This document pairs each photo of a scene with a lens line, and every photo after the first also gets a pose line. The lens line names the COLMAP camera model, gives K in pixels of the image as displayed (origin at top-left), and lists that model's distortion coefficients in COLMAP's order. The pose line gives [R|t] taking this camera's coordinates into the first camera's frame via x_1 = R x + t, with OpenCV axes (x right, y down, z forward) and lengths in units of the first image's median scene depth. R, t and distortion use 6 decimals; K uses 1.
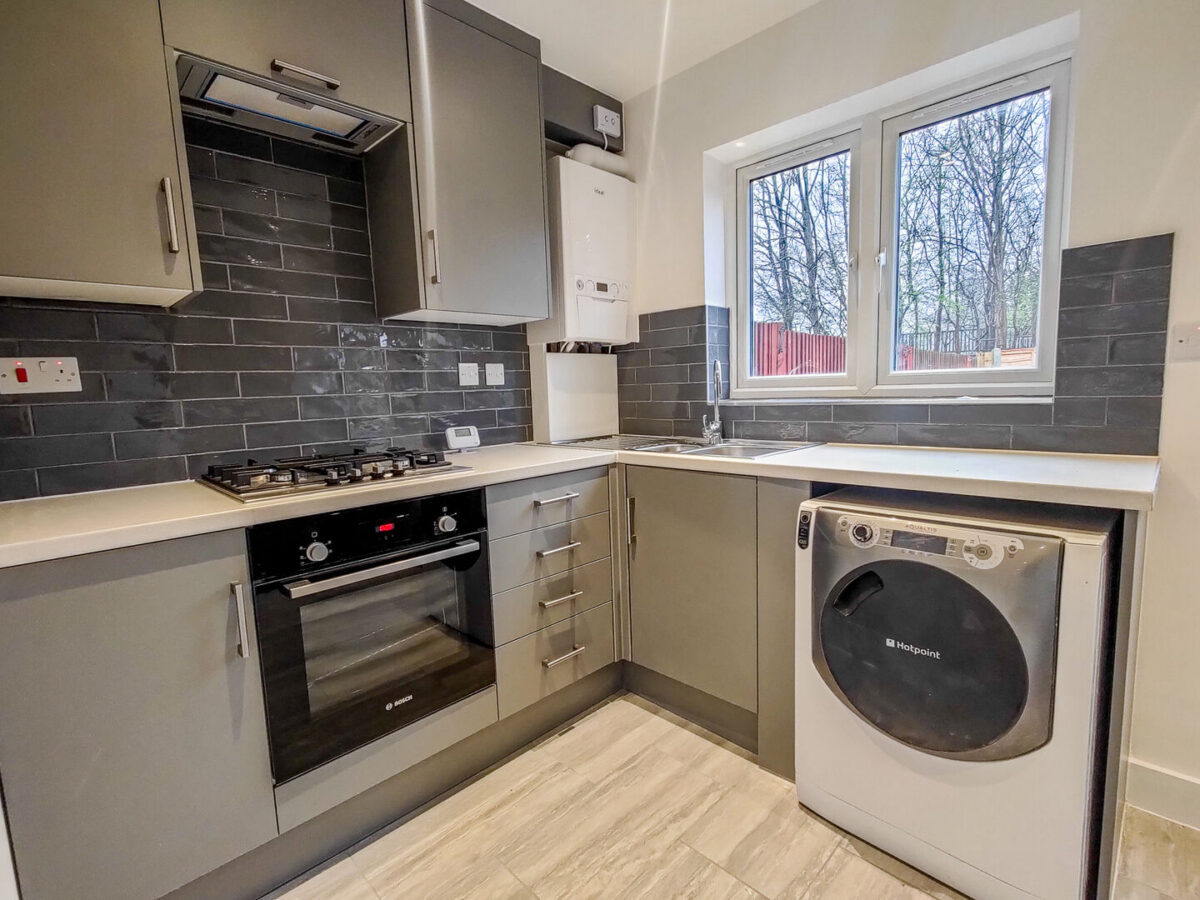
lens RADIAL K [[570.3, 0, 597.4], [0, 570.3, 454.7], [0, 0, 1]] dist [0.000626, -0.001004]
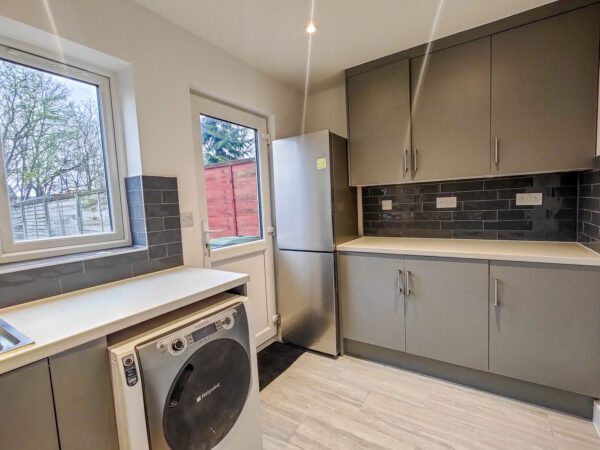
lens RADIAL K [[285.2, 0, 298.7], [0, 285.2, 227.4], [0, 0, 1]] dist [0.000626, -0.001004]
pose [[-0.205955, -0.038371, 0.977809, -0.331279], [0.170318, 0.982574, 0.074432, -0.170468], [-0.963626, 0.181868, -0.195831, 0.758269]]
